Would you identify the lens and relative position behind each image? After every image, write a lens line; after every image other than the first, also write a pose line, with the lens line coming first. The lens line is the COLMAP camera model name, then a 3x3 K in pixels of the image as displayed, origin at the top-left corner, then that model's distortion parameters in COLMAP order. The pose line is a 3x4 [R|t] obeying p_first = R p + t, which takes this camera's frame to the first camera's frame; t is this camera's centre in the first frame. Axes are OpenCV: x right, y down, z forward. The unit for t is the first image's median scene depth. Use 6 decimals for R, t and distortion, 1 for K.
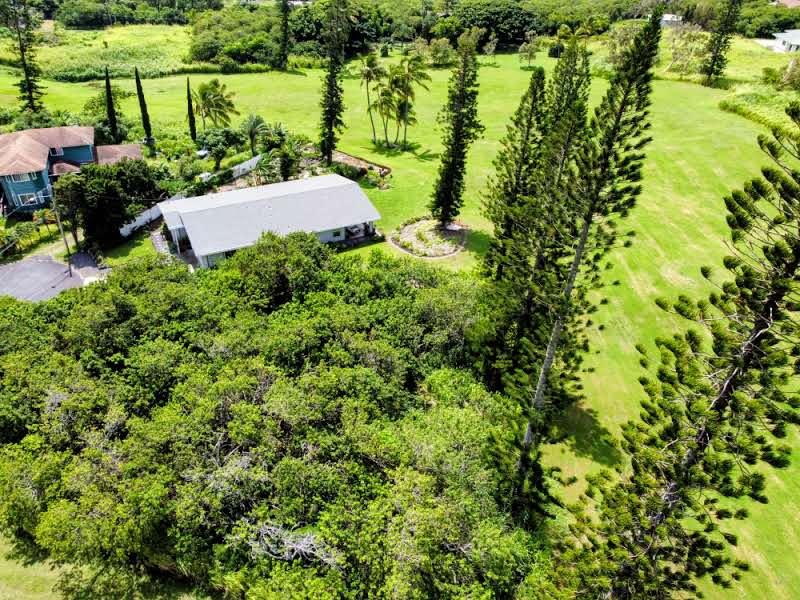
lens RADIAL K [[604.2, 0, 398.9], [0, 604.2, 298.9], [0, 0, 1]] dist [0.000808, -0.005612]
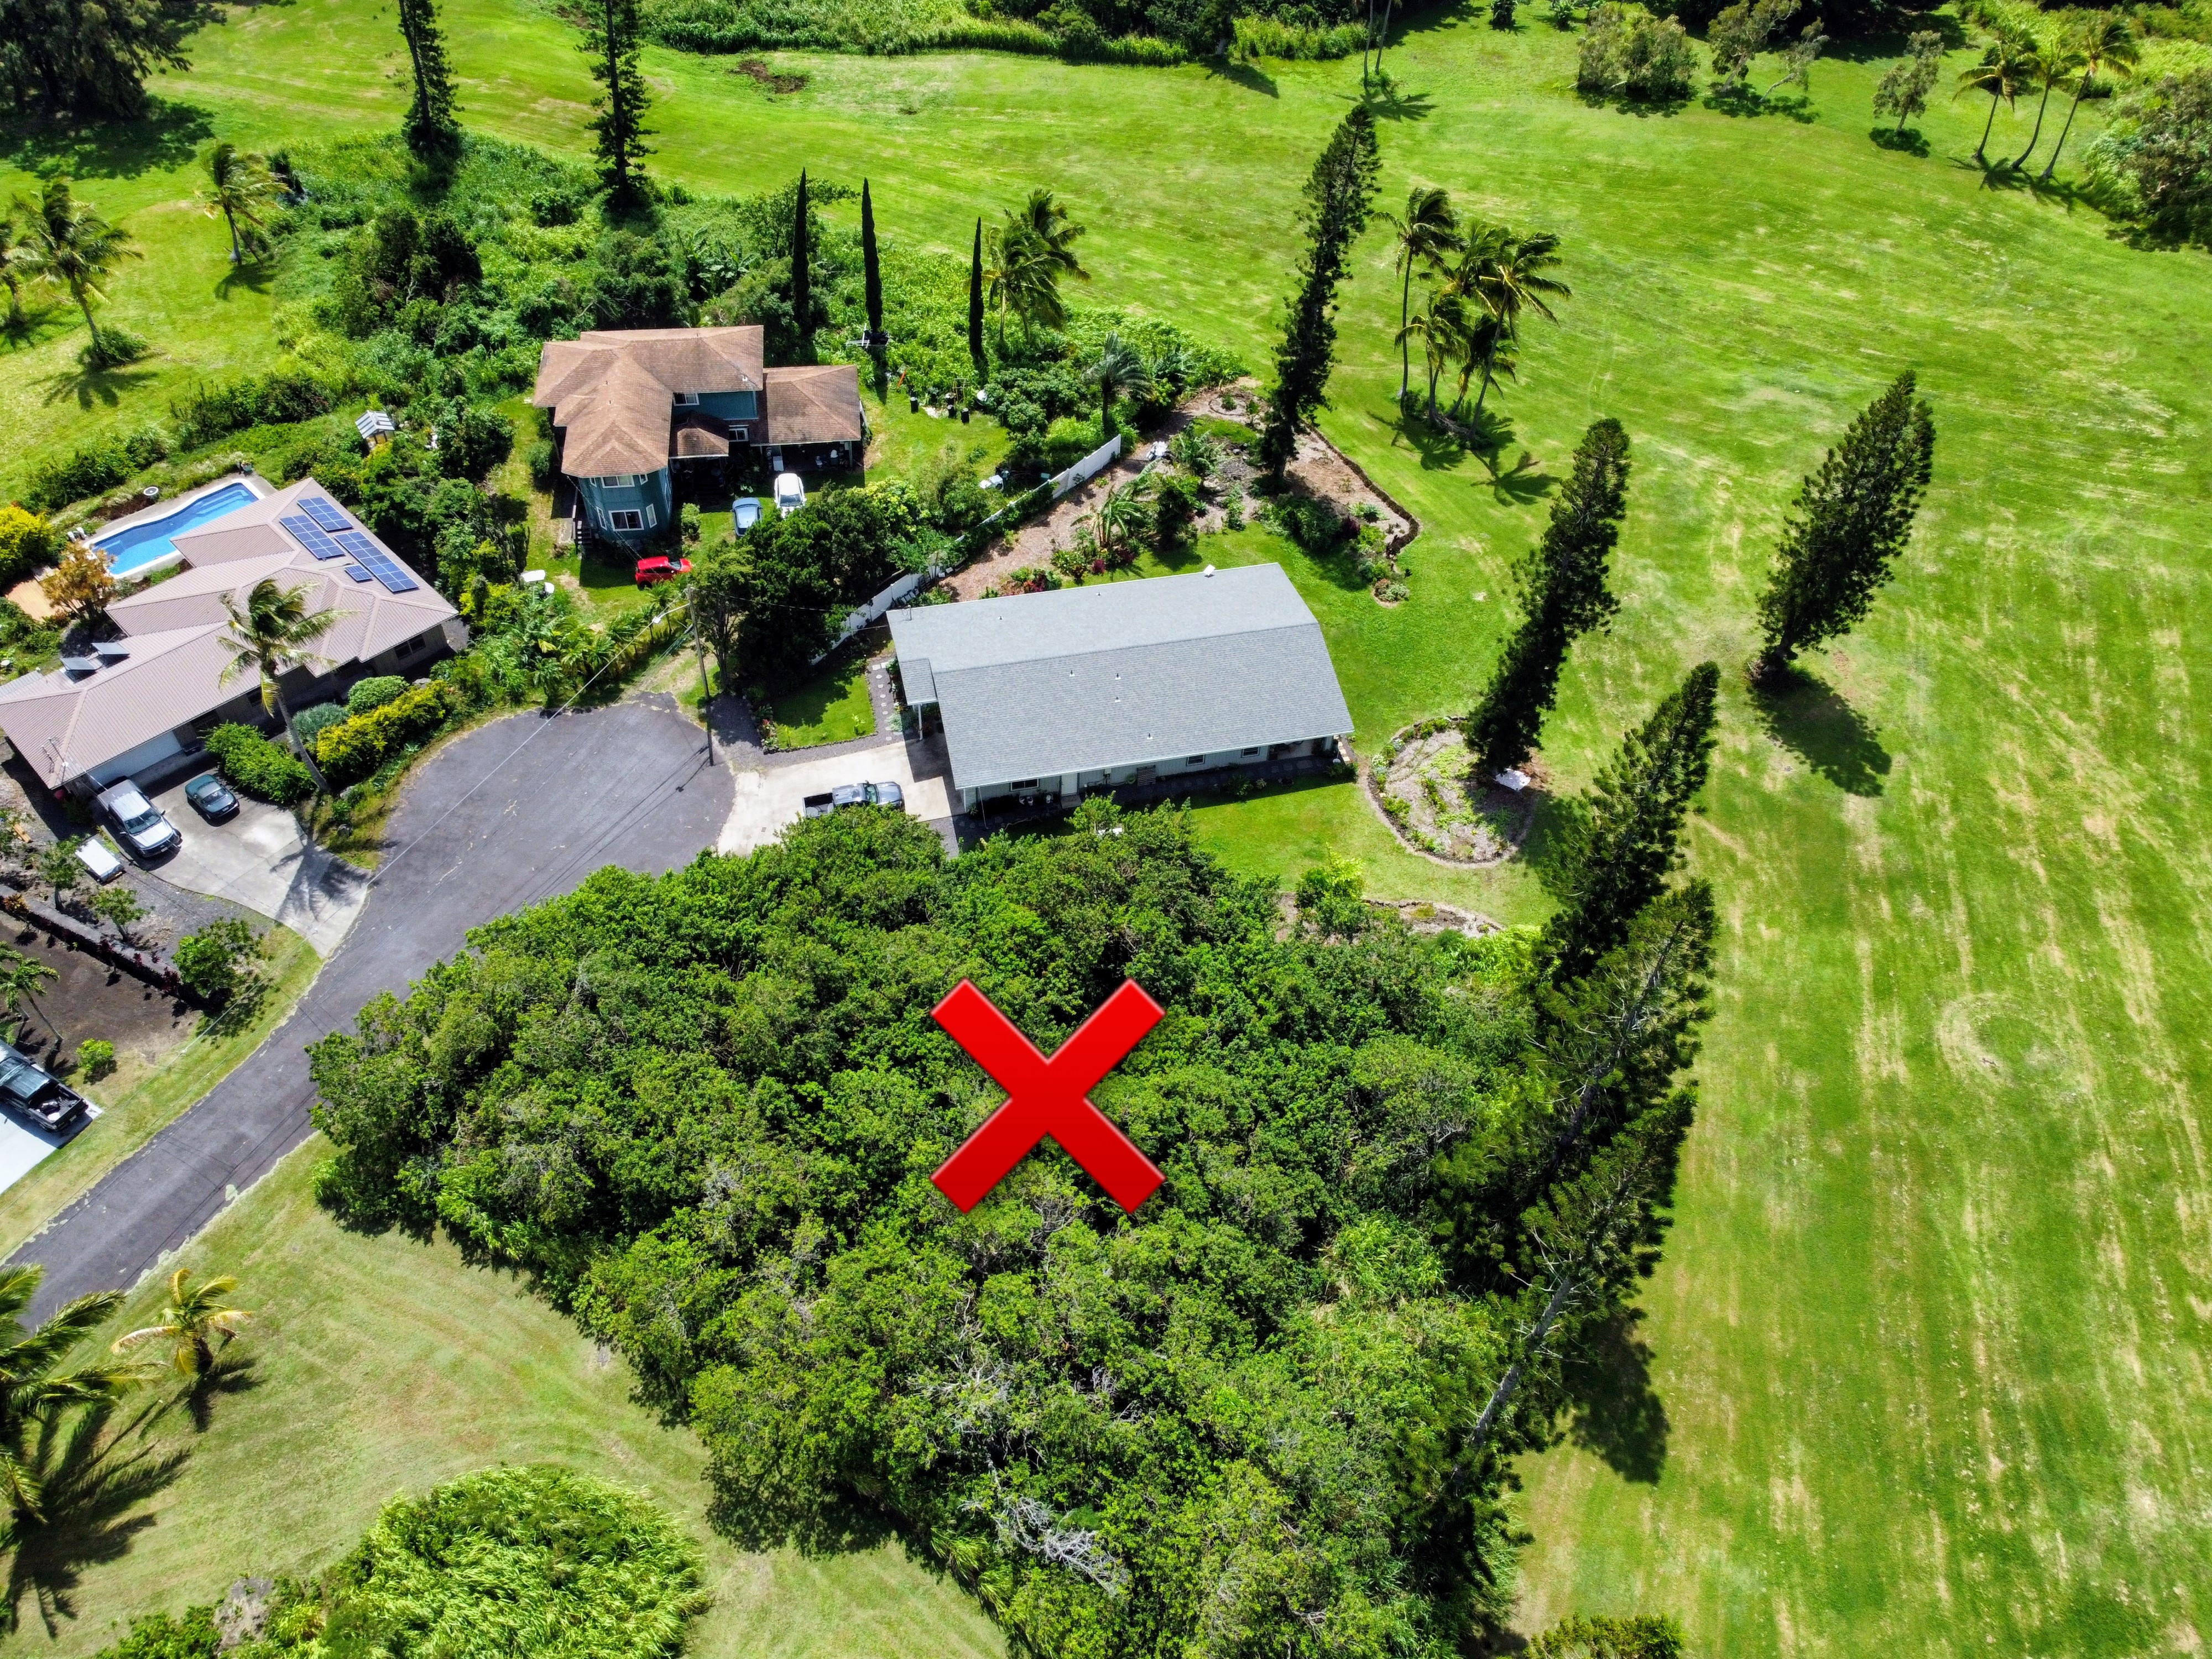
lens RADIAL K [[1670.6, 0, 1102.9], [0, 1670.6, 826.5], [0, 0, 1]] dist [0.000808, -0.005612]
pose [[0.967214, 0.187571, -0.171212, 0.016781], [-0.143083, 0.959460, 0.242825, -0.347860], [0.209818, -0.210367, 0.954842, -0.249874]]
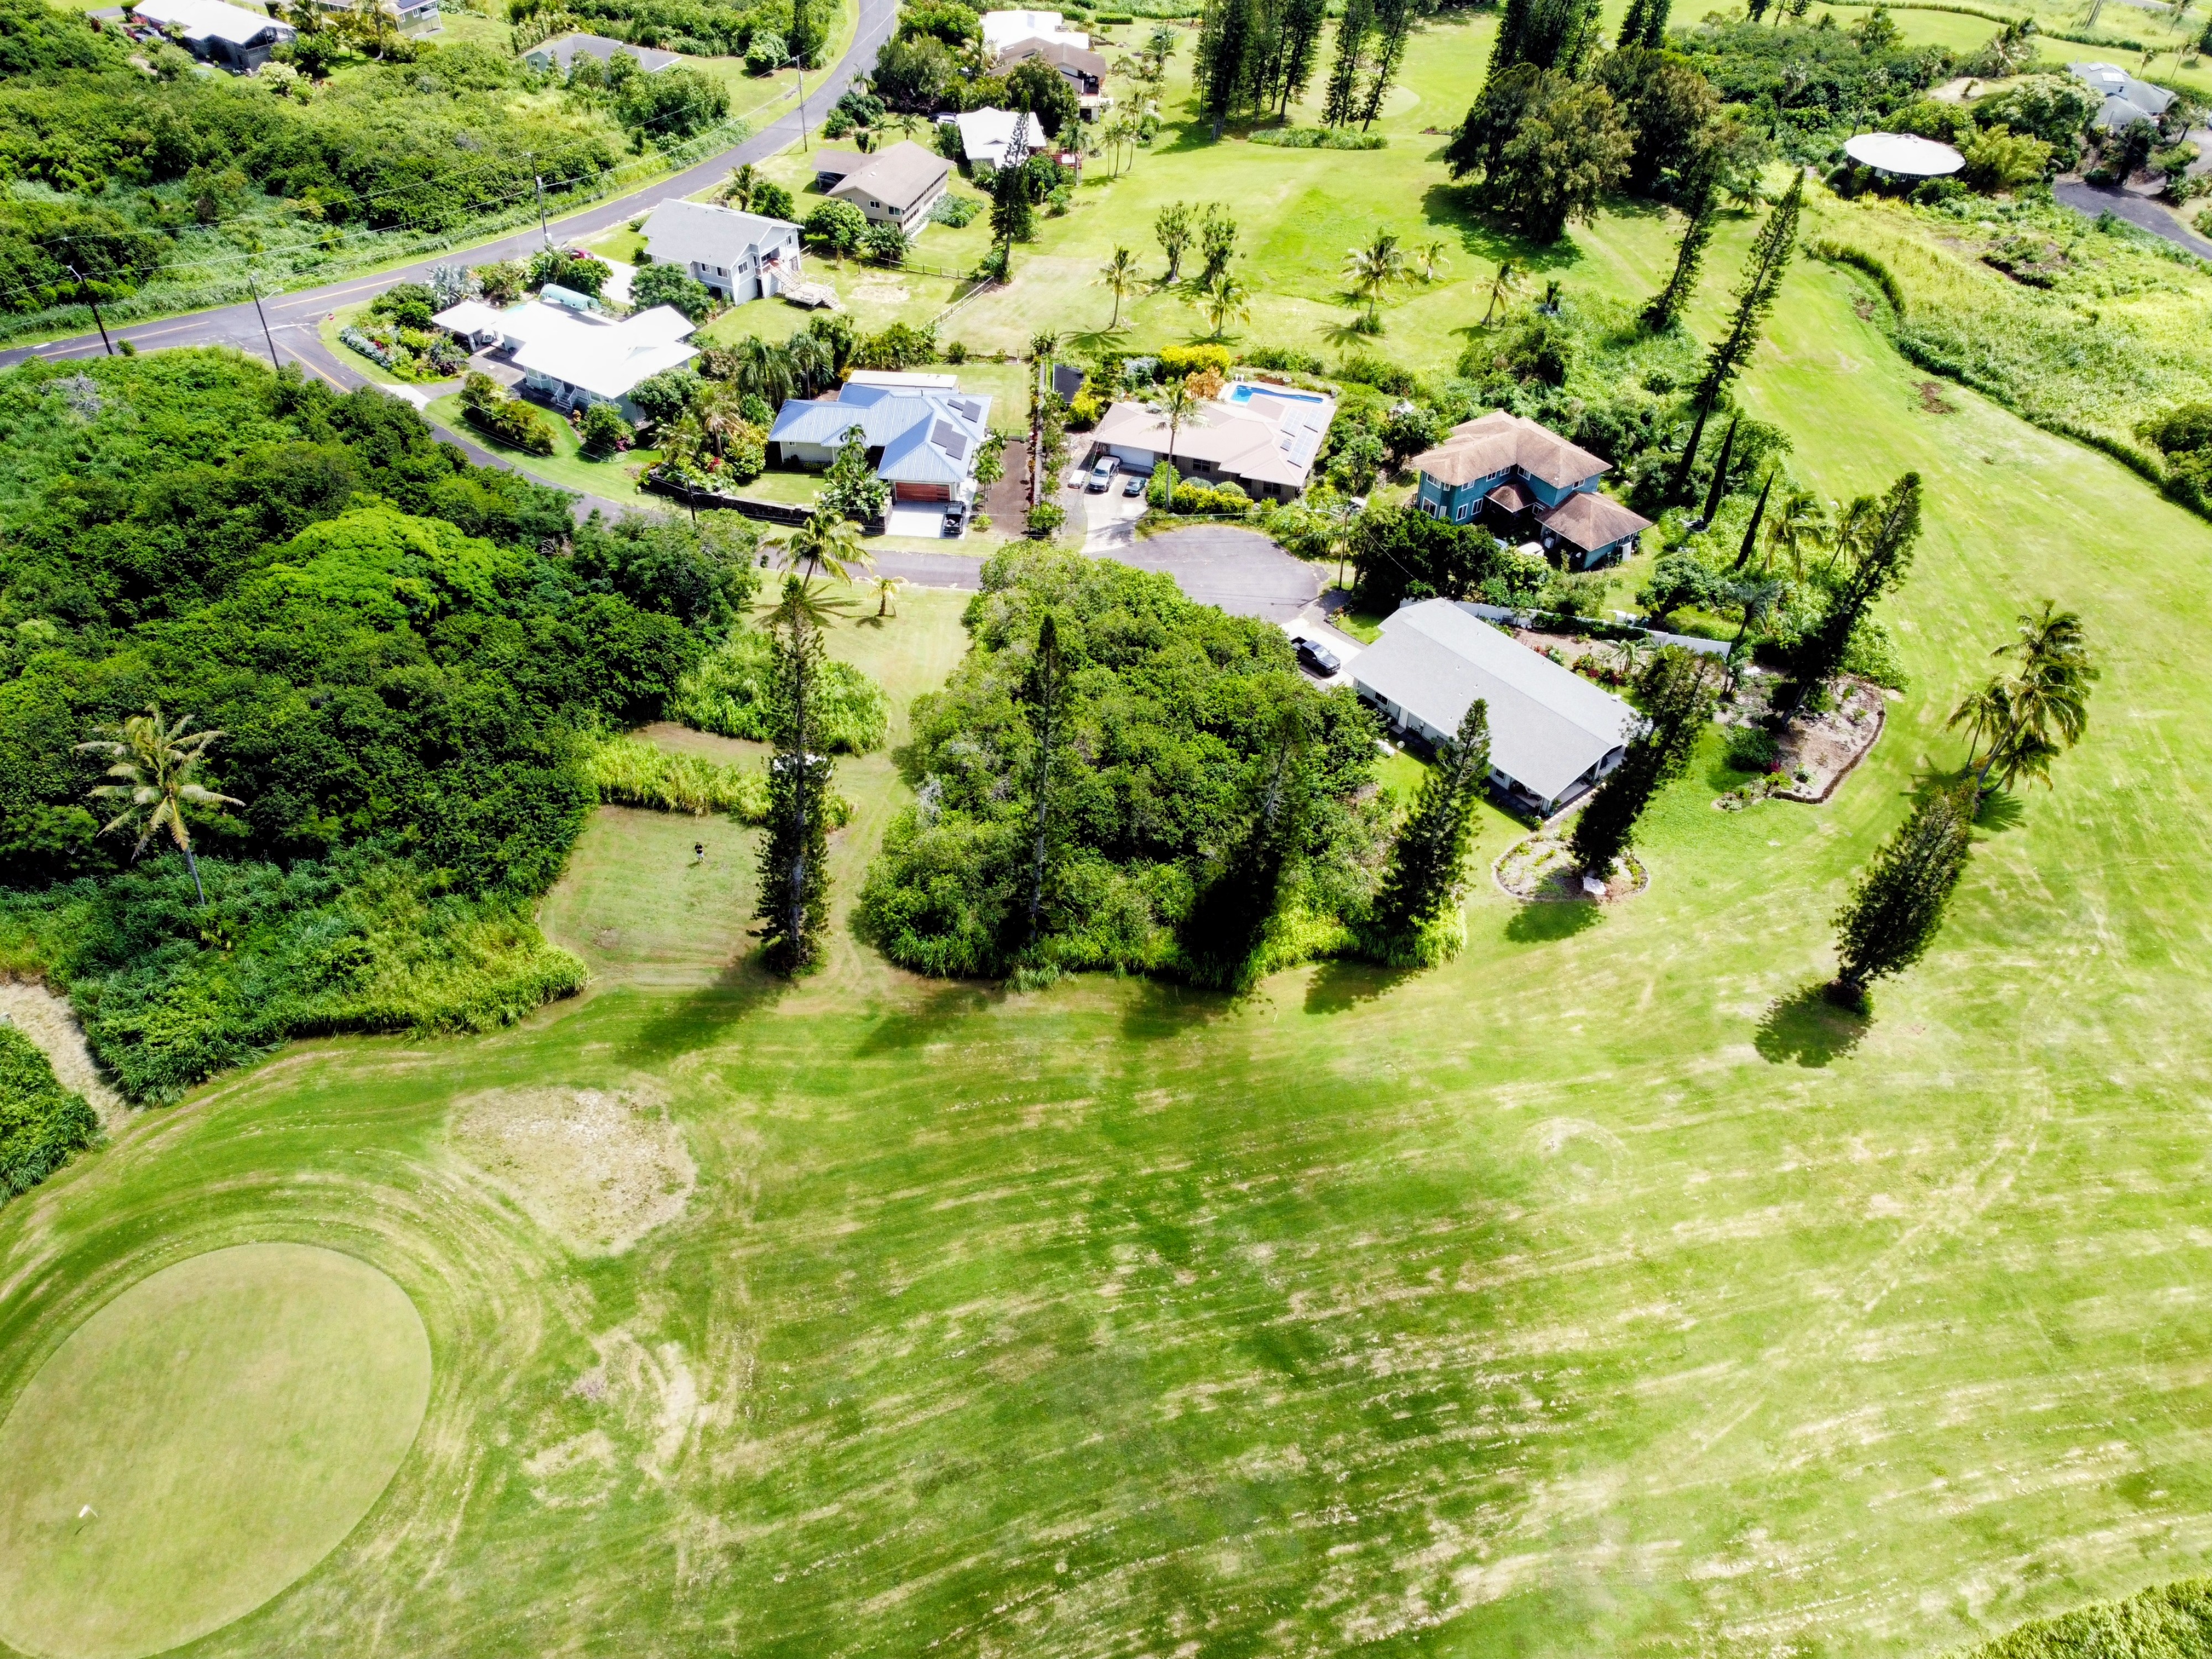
lens RADIAL K [[1670.6, 0, 1102.9], [0, 1670.6, 826.5], [0, 0, 1]] dist [0.000808, -0.005612]
pose [[0.220816, 0.624389, -0.749252, 1.221193], [-0.560065, 0.710105, 0.426706, -0.610296], [0.798478, 0.325406, 0.506501, -0.259227]]
